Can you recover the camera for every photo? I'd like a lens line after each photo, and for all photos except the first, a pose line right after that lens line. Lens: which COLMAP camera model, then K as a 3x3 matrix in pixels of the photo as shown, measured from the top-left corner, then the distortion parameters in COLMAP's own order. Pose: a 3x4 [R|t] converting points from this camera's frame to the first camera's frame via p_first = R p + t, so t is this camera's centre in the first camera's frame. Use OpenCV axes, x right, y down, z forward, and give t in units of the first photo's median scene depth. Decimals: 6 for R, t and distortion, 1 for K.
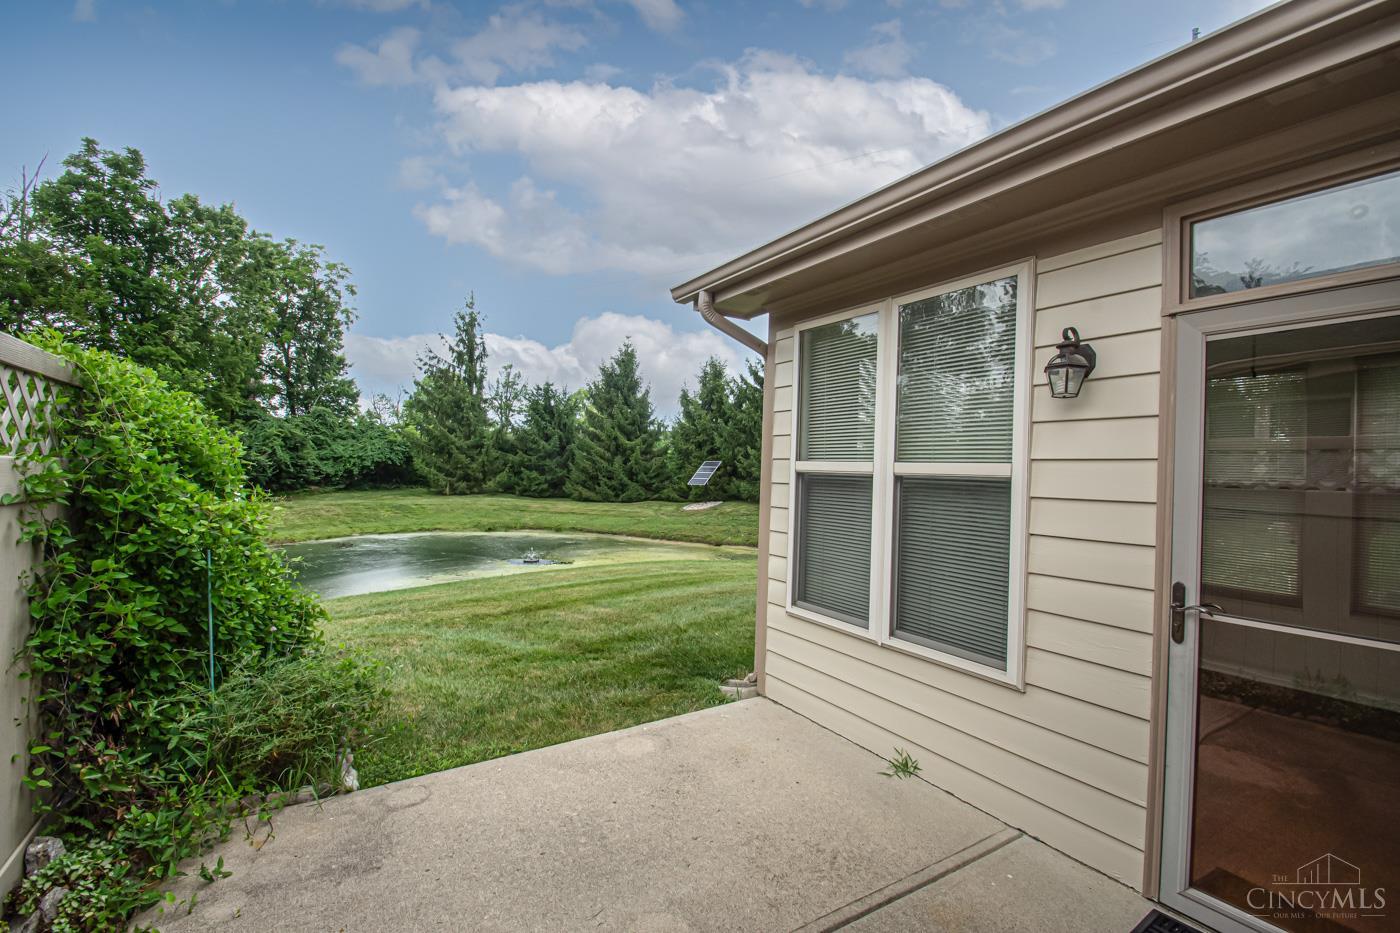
lens RADIAL K [[608.1, 0, 682.3], [0, 608.1, 469.1], [0, 0, 1]] dist [0.002770, -0.012258]
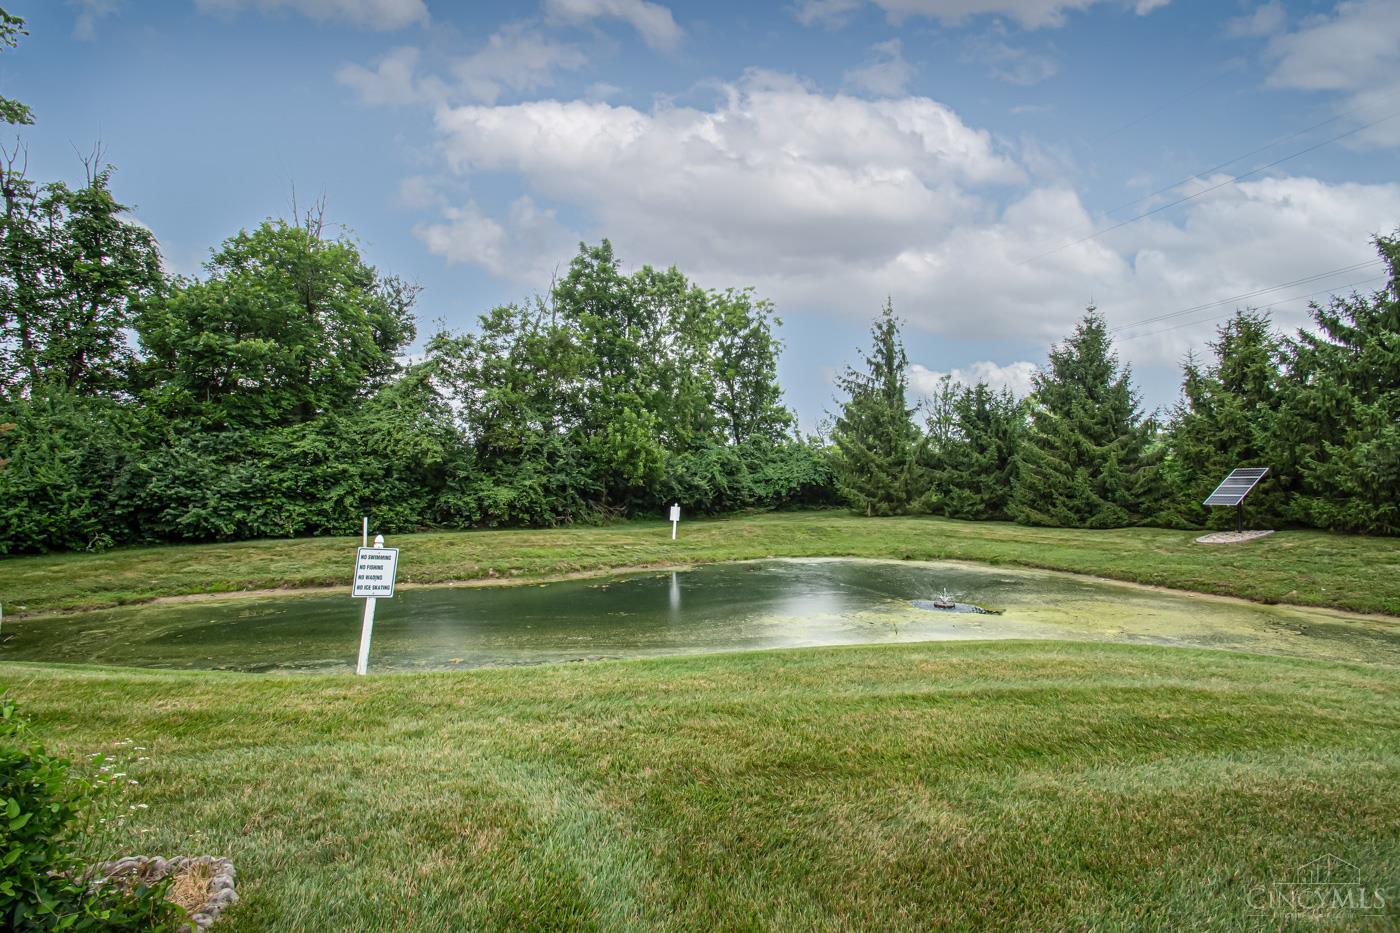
lens RADIAL K [[608.1, 0, 682.3], [0, 608.1, 469.1], [0, 0, 1]] dist [0.002770, -0.012258]
pose [[0.762570, -0.041727, -0.645558, 0.002878], [0.021506, 0.999001, -0.039169, 0.000084], [0.646548, 0.015986, 0.762706, 0.102704]]
